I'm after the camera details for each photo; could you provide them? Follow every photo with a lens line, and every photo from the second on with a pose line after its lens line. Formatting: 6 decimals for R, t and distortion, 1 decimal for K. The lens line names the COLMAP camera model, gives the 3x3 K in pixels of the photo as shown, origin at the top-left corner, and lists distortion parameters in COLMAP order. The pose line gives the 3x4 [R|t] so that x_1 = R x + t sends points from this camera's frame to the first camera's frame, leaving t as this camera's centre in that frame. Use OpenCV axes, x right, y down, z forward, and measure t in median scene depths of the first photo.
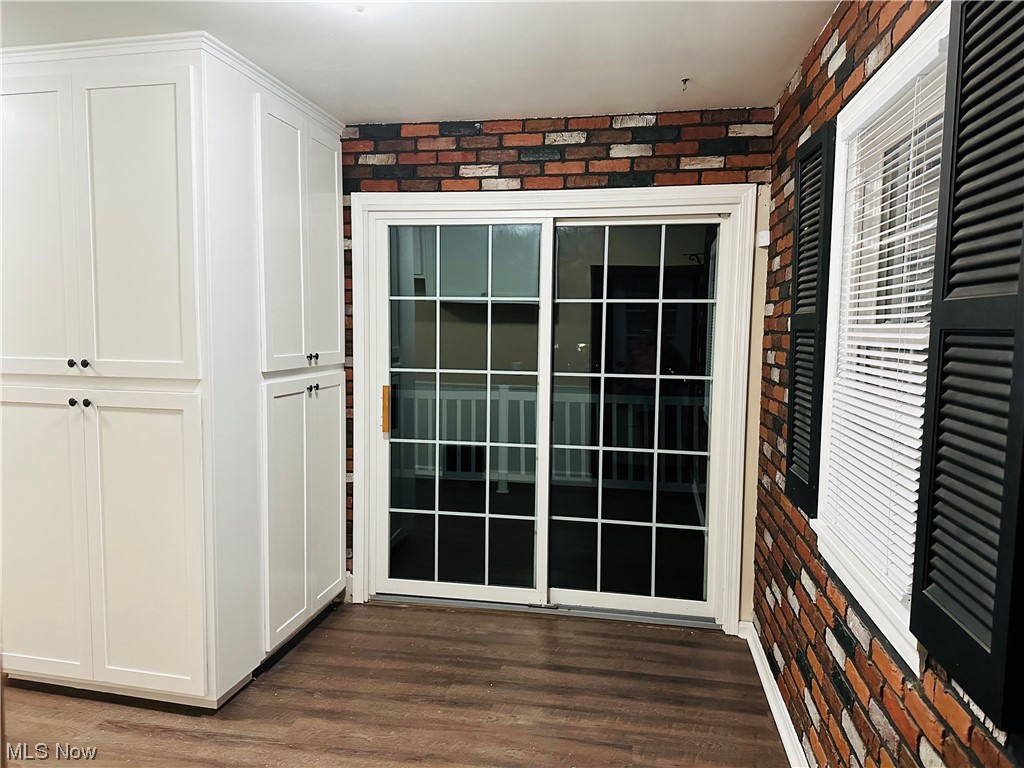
lens RADIAL K [[719.7, 0, 511.2], [0, 719.7, 389.5], [0, 0, 1]] dist [0.013691, -0.013056]
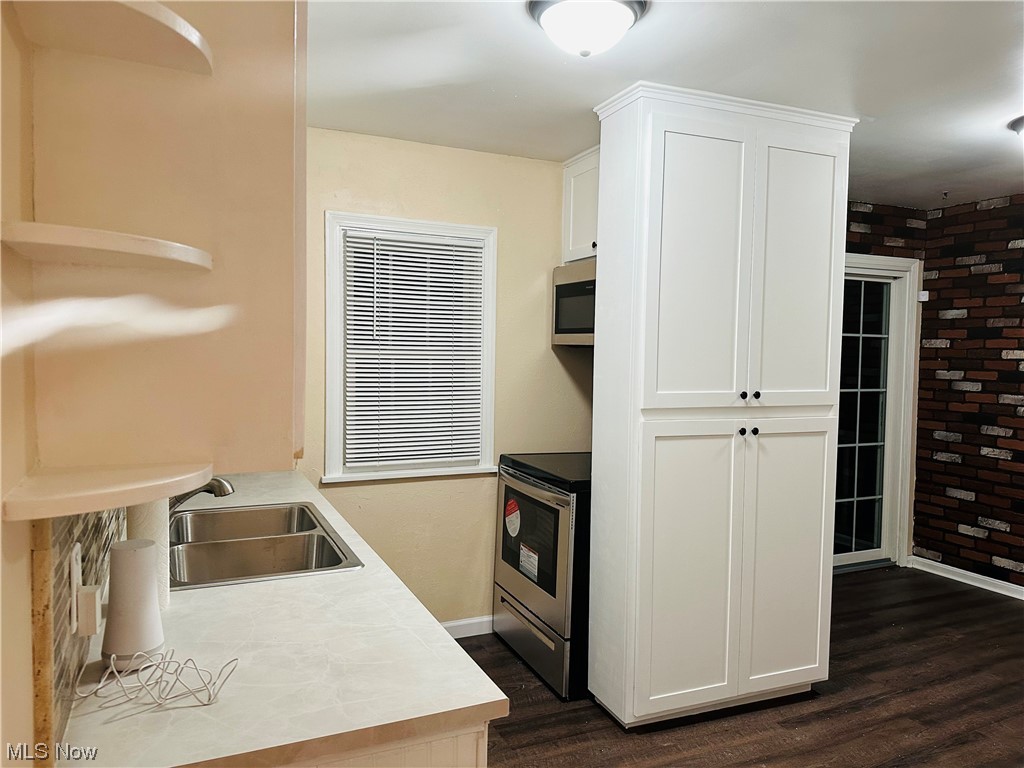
lens RADIAL K [[719.7, 0, 517.5], [0, 719.7, 382.3], [0, 0, 1]] dist [0.013691, -0.013056]
pose [[0.818870, -0.027600, 0.573315, -1.431179], [0.044003, 0.998922, -0.014762, -0.052128], [-0.572289, 0.037316, 0.819202, 0.303418]]
